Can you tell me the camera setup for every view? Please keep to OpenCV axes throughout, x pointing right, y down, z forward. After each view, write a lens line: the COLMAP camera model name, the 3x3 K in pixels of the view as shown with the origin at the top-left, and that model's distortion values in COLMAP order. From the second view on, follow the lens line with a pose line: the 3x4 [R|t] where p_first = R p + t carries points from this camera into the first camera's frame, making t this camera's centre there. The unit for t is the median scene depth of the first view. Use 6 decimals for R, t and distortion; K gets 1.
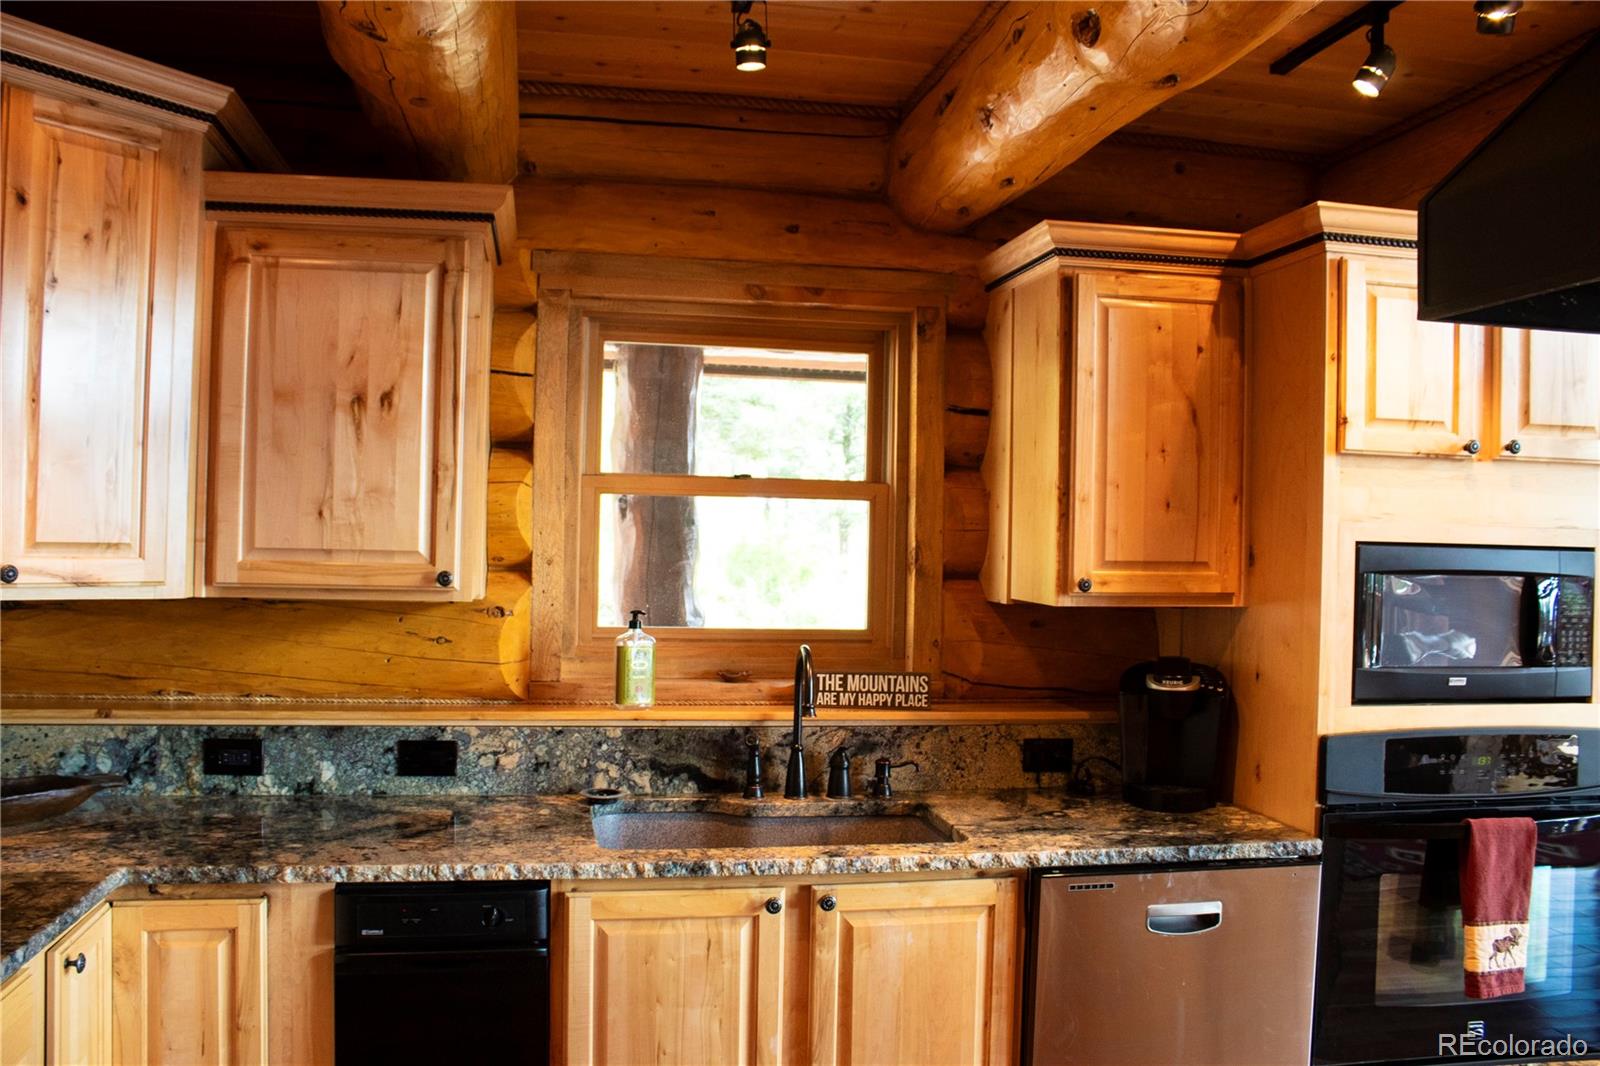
lens RADIAL K [[1325.2, 0, 791.6], [0, 1325.2, 528.1], [0, 0, 1]] dist [-0.168034, 0.152132]
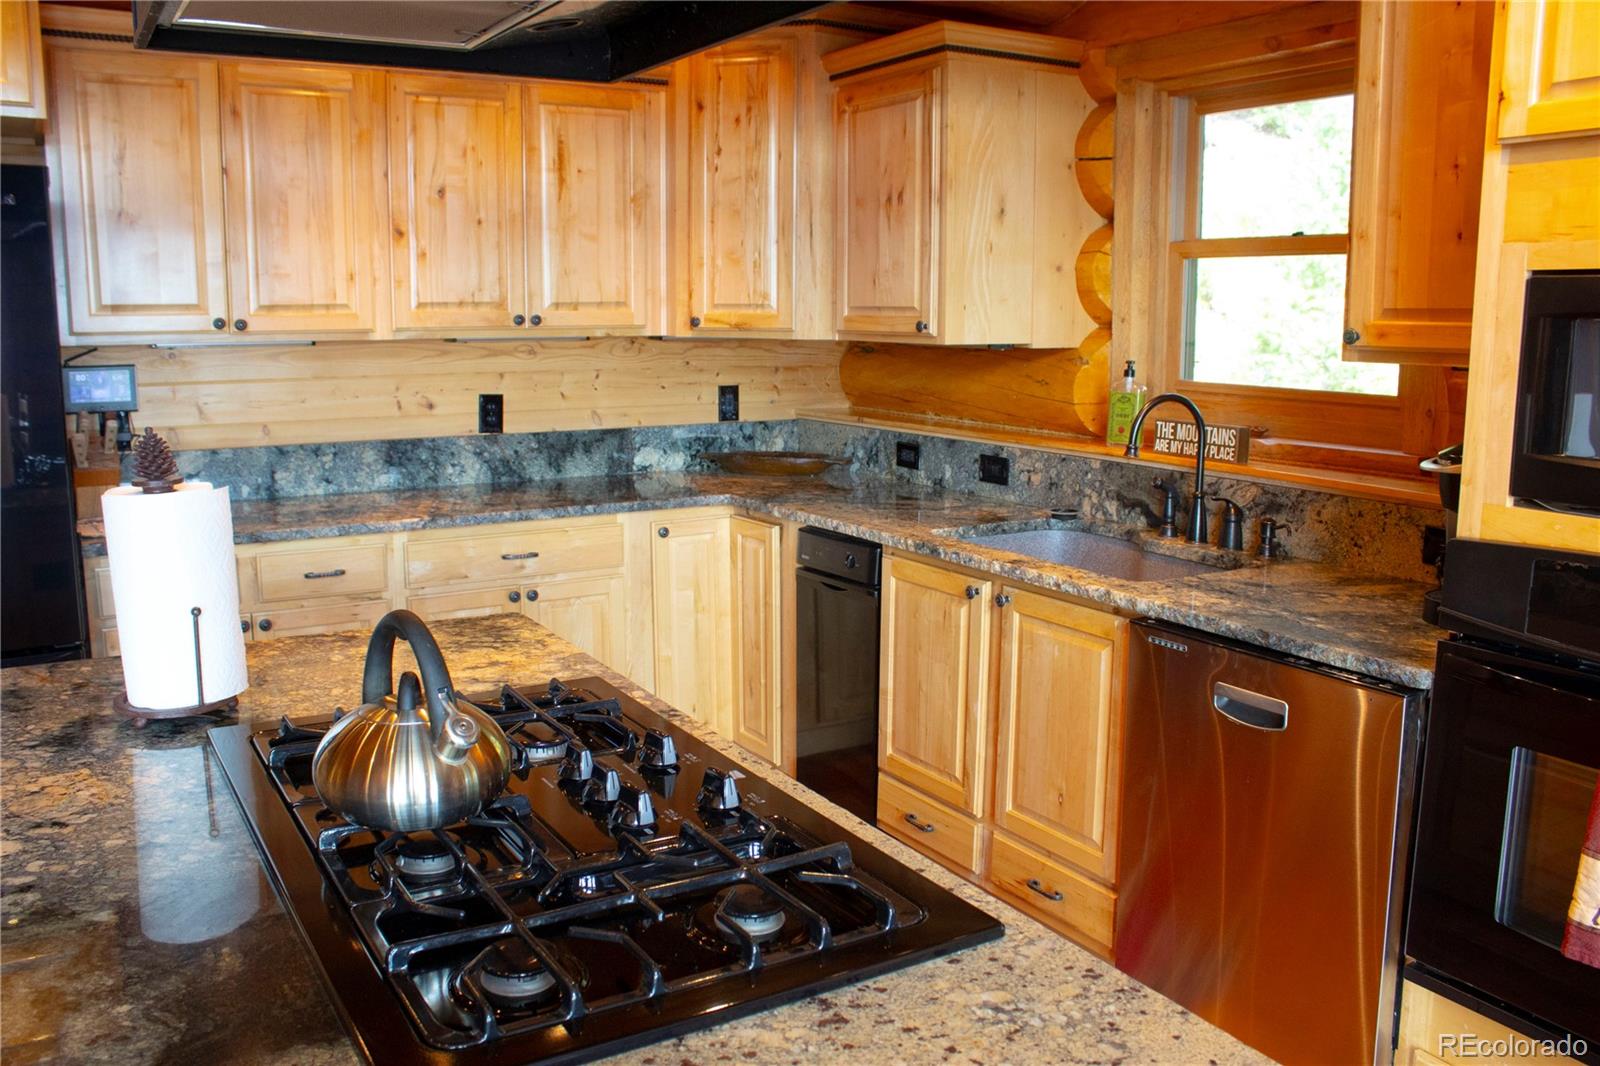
lens RADIAL K [[1325.2, 0, 773.4], [0, 1325.2, 527.7], [0, 0, 1]] dist [-0.168034, 0.152132]
pose [[0.336801, 0.133203, -0.932106, 0.880137], [0.010365, 0.989358, 0.145130, 0.040266], [0.941519, -0.058541, 0.331836, 0.350902]]
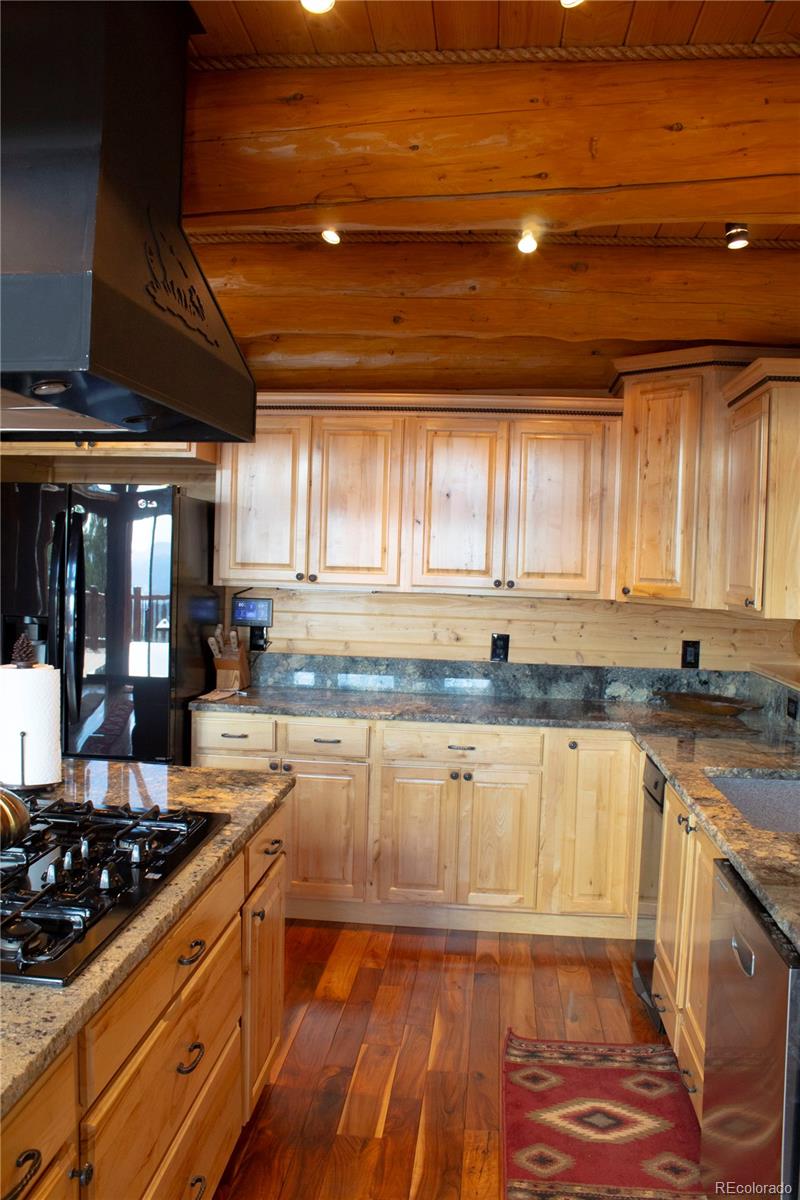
lens RADIAL K [[993.9, 0, 393.4], [0, 993.9, 612.2], [0, 0, 1]] dist [-0.168034, 0.152132]
pose [[-0.288464, 0.022541, -0.957226, 0.943796], [-0.030348, 0.999005, 0.032671, 0.021529], [0.957010, 0.038474, -0.287493, 0.829494]]
